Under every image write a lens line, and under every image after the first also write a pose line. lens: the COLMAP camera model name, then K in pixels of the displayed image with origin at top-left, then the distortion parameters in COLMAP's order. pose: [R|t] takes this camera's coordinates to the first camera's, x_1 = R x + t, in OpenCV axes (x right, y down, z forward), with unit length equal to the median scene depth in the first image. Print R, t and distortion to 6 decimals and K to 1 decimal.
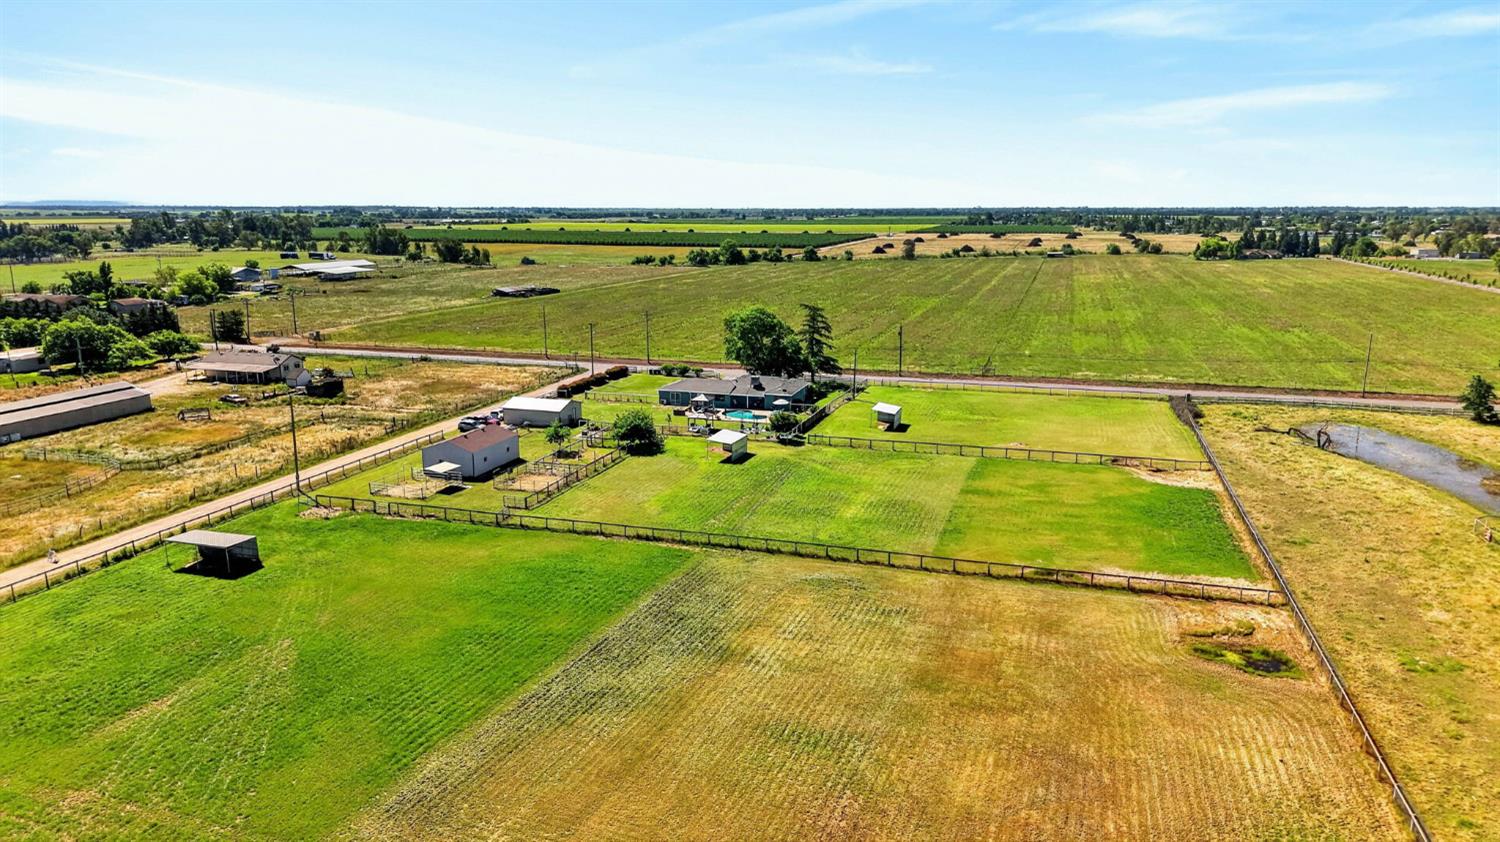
lens RADIAL K [[987.4, 0, 750.0], [0, 987.4, 421.0], [0, 0, 1]] dist [0.004906, 0.000661]
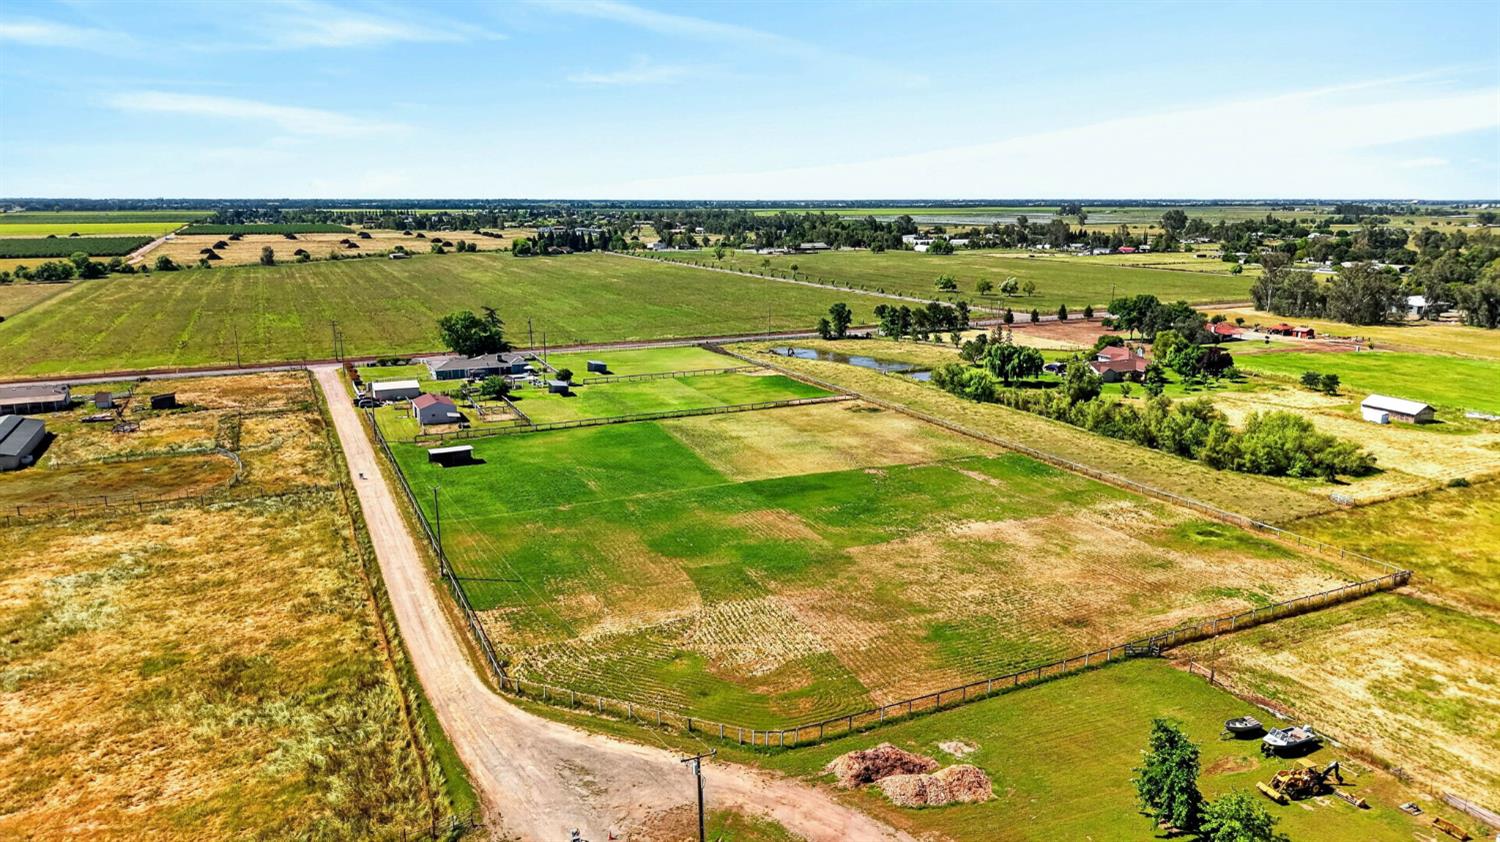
lens RADIAL K [[987.4, 0, 750.0], [0, 987.4, 421.0], [0, 0, 1]] dist [0.004906, 0.000661]
pose [[0.725410, -0.146507, 0.672544, -0.686194], [0.139891, 0.988073, 0.064354, 0.012422], [-0.673952, 0.047400, 0.737253, -0.375751]]
